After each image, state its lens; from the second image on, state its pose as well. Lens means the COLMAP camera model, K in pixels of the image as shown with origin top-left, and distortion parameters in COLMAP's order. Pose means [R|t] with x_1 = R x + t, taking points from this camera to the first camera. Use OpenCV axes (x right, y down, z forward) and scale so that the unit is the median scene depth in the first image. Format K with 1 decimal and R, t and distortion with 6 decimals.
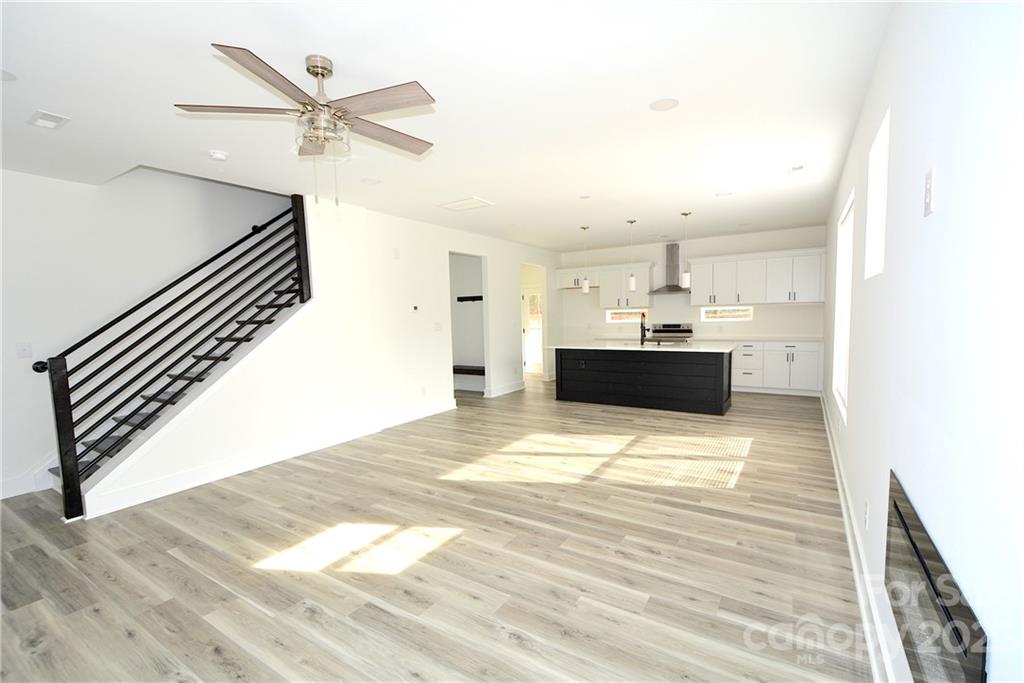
lens RADIAL K [[450.0, 0, 519.9], [0, 450.0, 350.6], [0, 0, 1]] dist [0.003891, -0.005089]
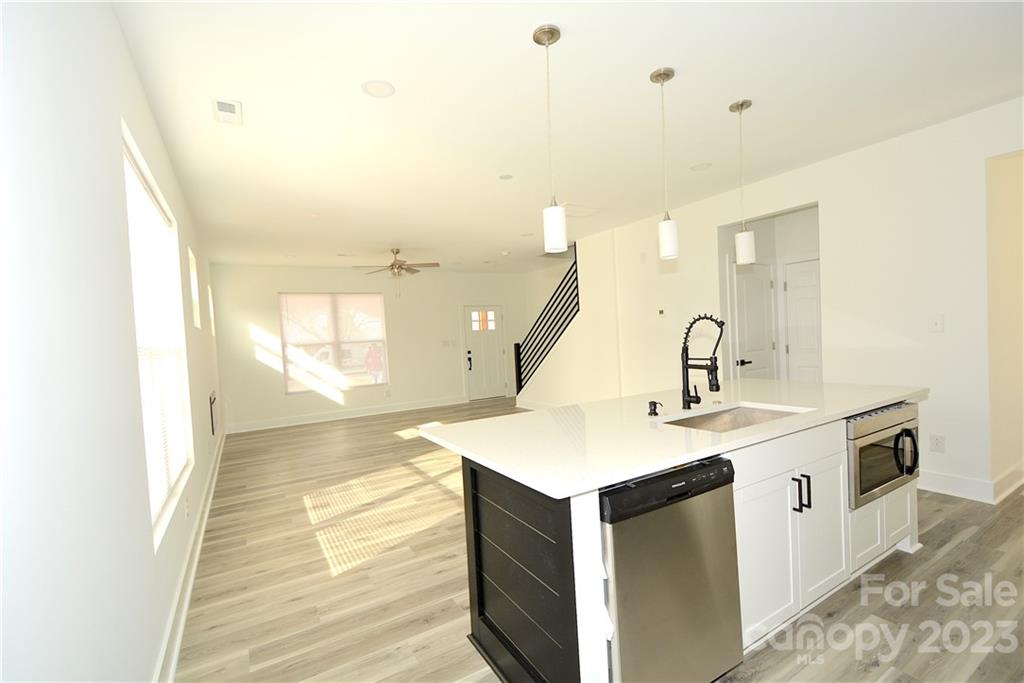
lens RADIAL K [[450.0, 0, 514.5], [0, 450.0, 344.7], [0, 0, 1]] dist [0.003891, -0.005089]
pose [[-0.451887, 0.068895, -0.889411, 1.008584], [-0.010061, 0.996556, 0.082307, -0.142912], [0.892019, 0.046142, -0.449637, 1.634861]]
